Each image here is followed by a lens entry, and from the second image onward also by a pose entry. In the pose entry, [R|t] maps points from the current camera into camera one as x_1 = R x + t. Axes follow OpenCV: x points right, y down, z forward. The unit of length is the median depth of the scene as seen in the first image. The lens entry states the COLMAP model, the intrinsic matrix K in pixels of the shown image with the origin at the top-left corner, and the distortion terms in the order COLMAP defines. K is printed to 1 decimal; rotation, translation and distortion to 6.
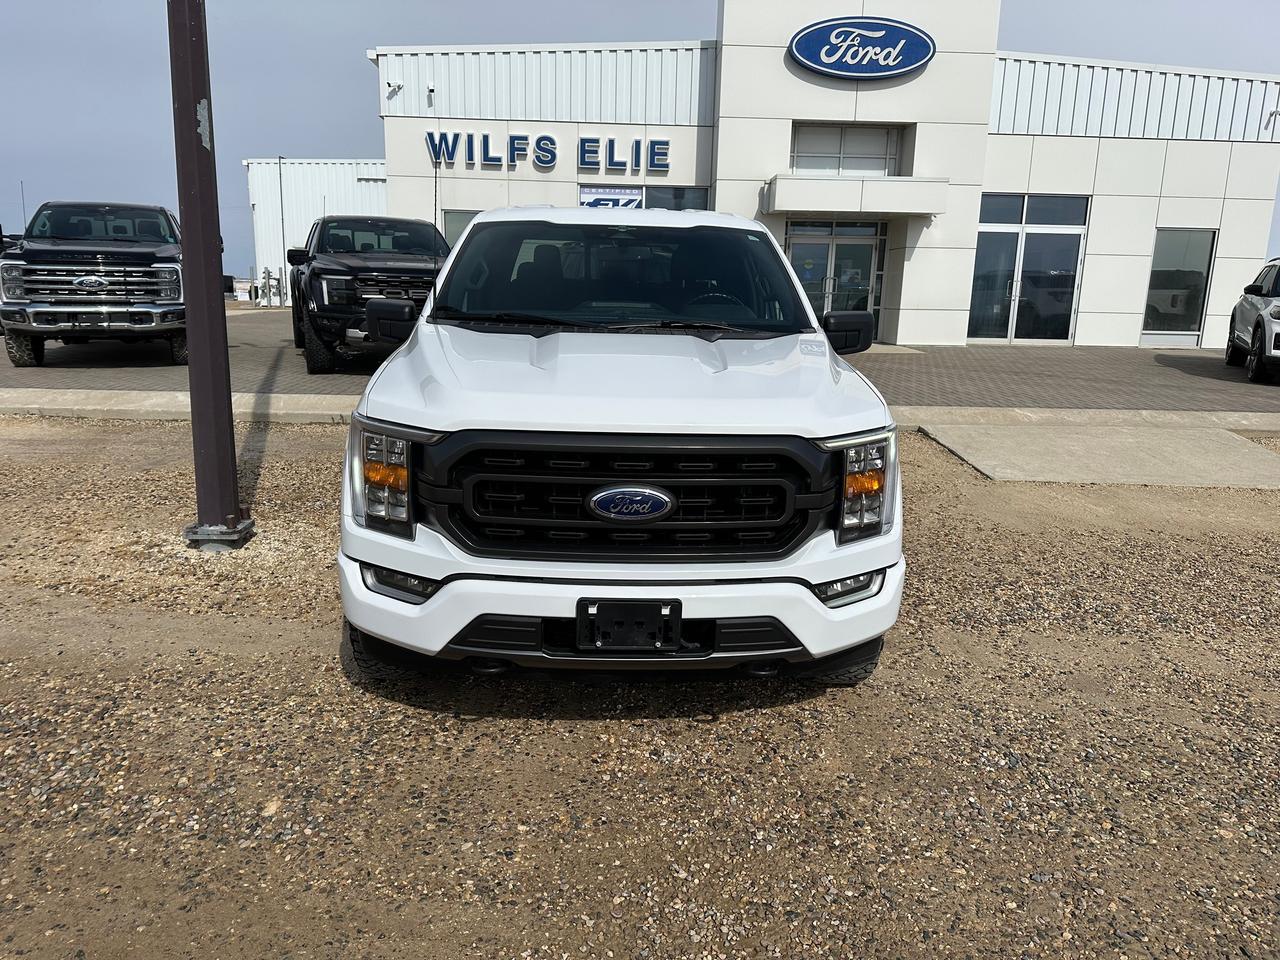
lens RADIAL K [[938.3, 0, 649.7], [0, 938.3, 509.2], [0, 0, 1]] dist [0.001635, -0.005510]
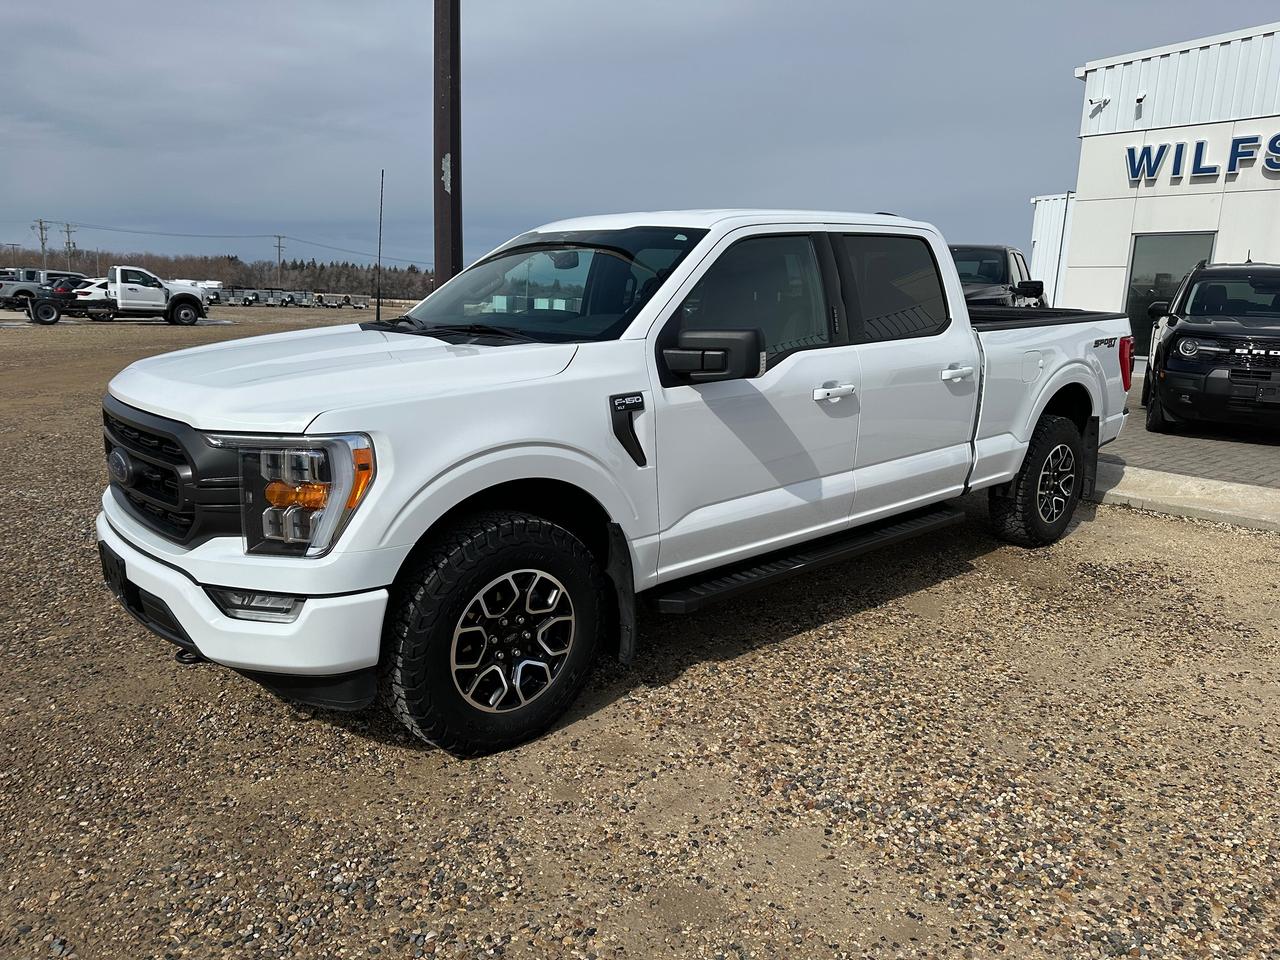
lens RADIAL K [[938.3, 0, 649.7], [0, 938.3, 509.2], [0, 0, 1]] dist [0.001635, -0.005510]
pose [[0.602678, 0.166460, -0.780430, 0.224613], [-0.200213, 0.978261, 0.054043, -0.026163], [0.772460, 0.123682, 0.622903, 0.138816]]
